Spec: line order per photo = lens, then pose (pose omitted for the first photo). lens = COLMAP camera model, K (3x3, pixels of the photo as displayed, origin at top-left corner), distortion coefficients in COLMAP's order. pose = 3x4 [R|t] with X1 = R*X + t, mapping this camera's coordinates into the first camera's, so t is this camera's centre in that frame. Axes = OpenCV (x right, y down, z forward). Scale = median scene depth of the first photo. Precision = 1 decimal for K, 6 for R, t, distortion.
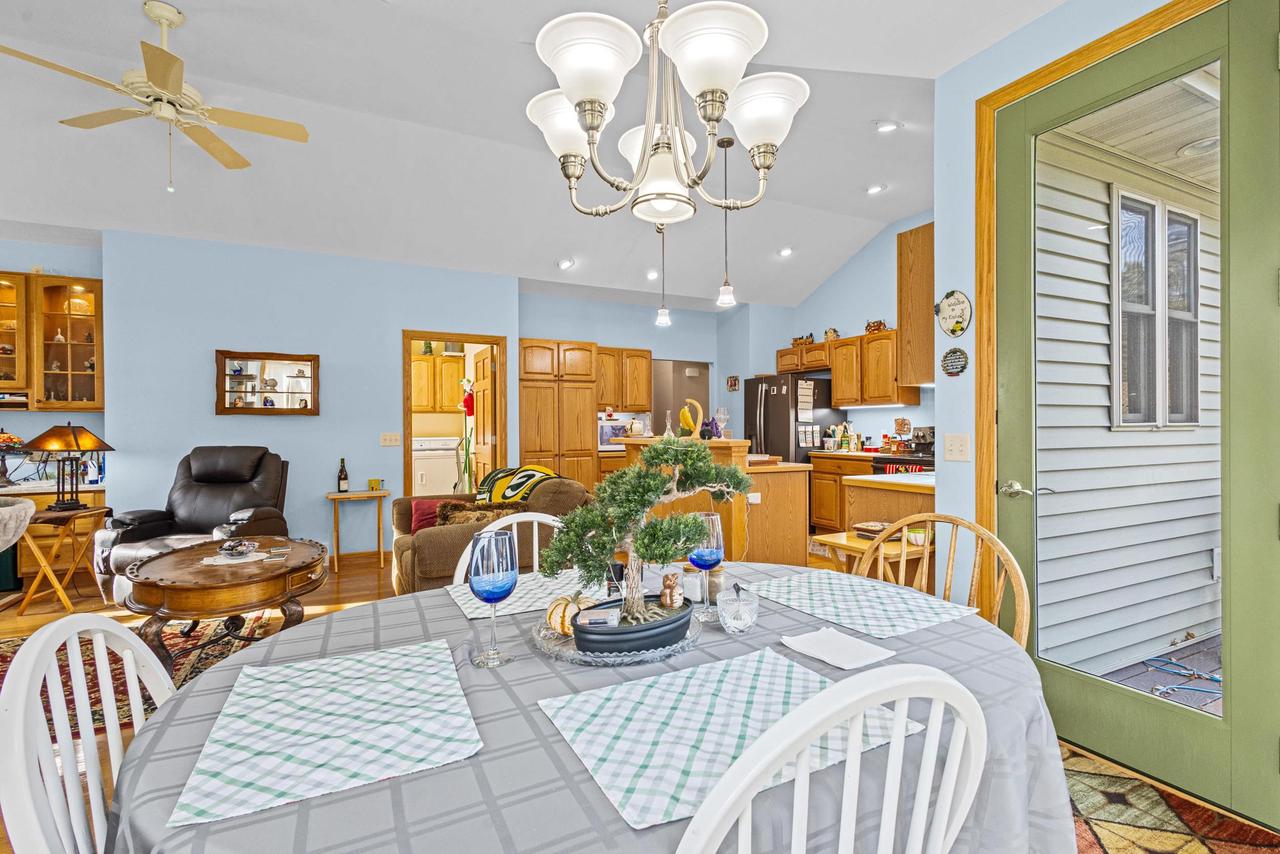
lens RADIAL K [[590.9, 0, 639.0], [0, 590.9, 422.6], [0, 0, 1]] dist [0.011659, -0.002977]
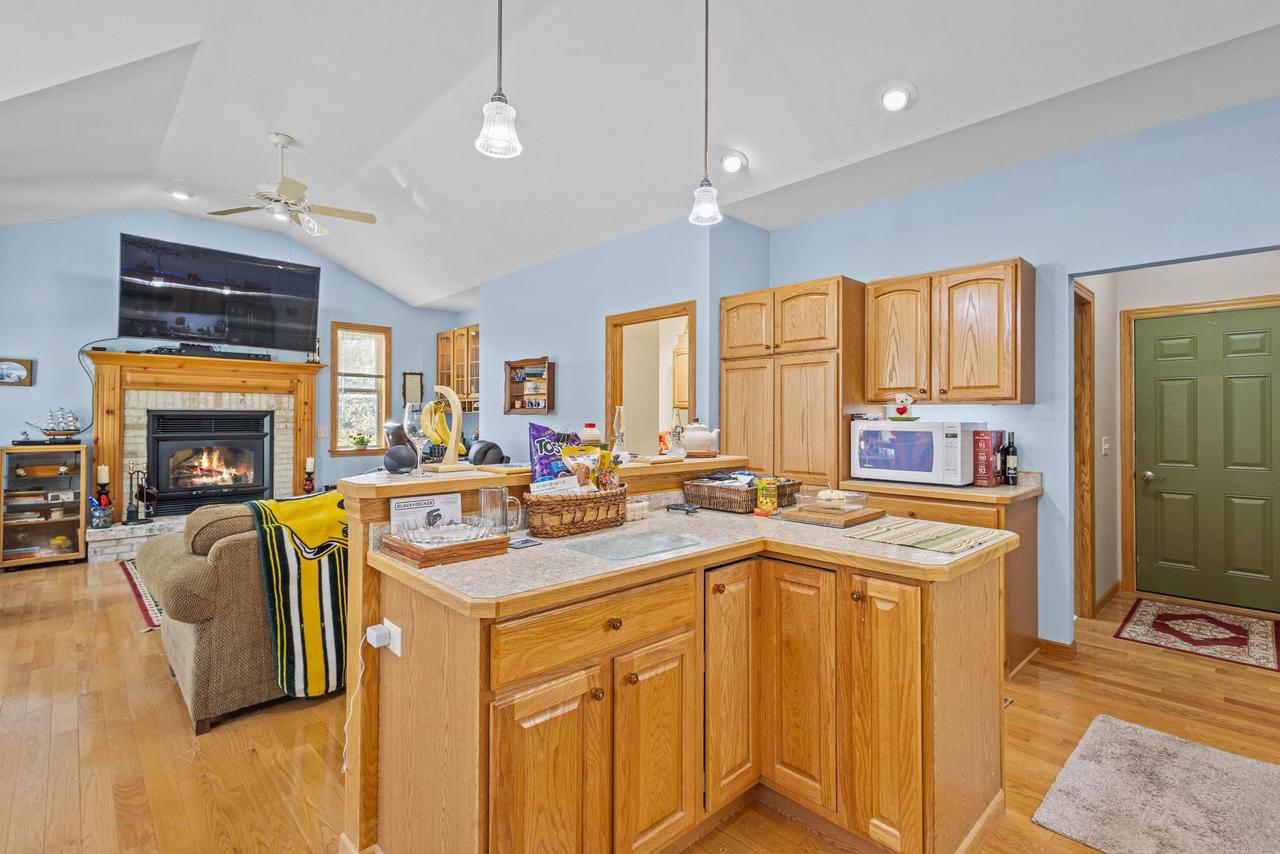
lens RADIAL K [[590.9, 0, 635.9], [0, 590.9, 412.8], [0, 0, 1]] dist [0.011659, -0.002977]
pose [[0.284530, -0.000880, -0.958667, 0.528298], [0.004062, 0.999992, 0.000287, -0.016496], [0.958659, -0.003975, 0.284531, 0.923464]]
